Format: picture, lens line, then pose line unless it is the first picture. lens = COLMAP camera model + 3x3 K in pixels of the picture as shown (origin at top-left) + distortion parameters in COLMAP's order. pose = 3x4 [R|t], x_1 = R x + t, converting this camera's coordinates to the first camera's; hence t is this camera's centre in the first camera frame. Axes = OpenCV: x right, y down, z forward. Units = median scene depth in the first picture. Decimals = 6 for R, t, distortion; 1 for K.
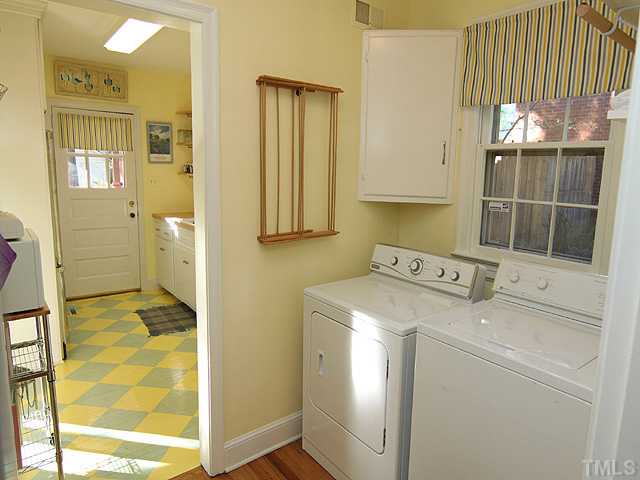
lens RADIAL K [[410.6, 0, 326.1], [0, 410.6, 231.7], [0, 0, 1]] dist [-0.019200, 0.003963]
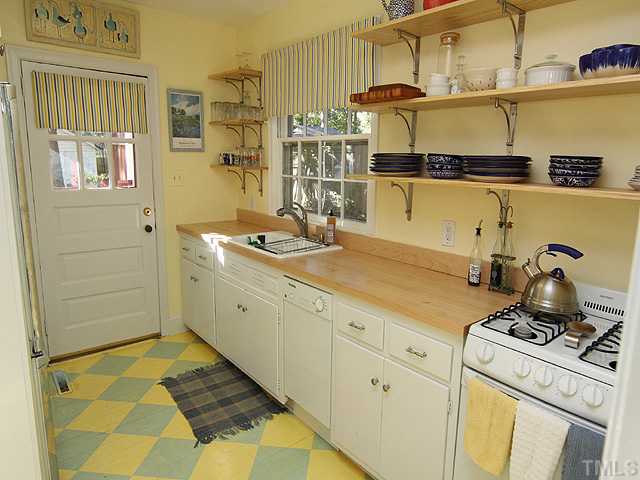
lens RADIAL K [[410.6, 0, 326.0], [0, 410.6, 226.7], [0, 0, 1]] dist [-0.019200, 0.003963]
pose [[0.999486, -0.008158, 0.030998, -0.212073], [0.007538, 0.999770, 0.020061, -0.057742], [-0.031155, -0.019817, 0.999318, 0.333109]]
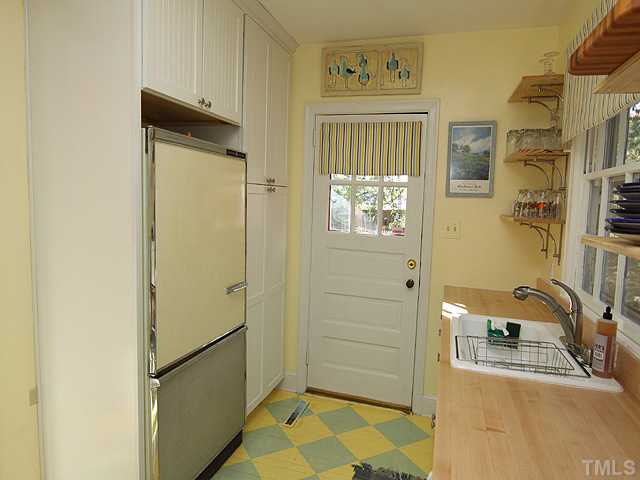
lens RADIAL K [[410.6, 0, 319.9], [0, 410.6, 237.7], [0, 0, 1]] dist [-0.019200, 0.003963]
pose [[0.561957, 0.073620, -0.823884, -0.066720], [-0.143759, 0.989566, -0.009631, -0.086113], [0.814578, 0.123853, 0.566677, 0.582138]]
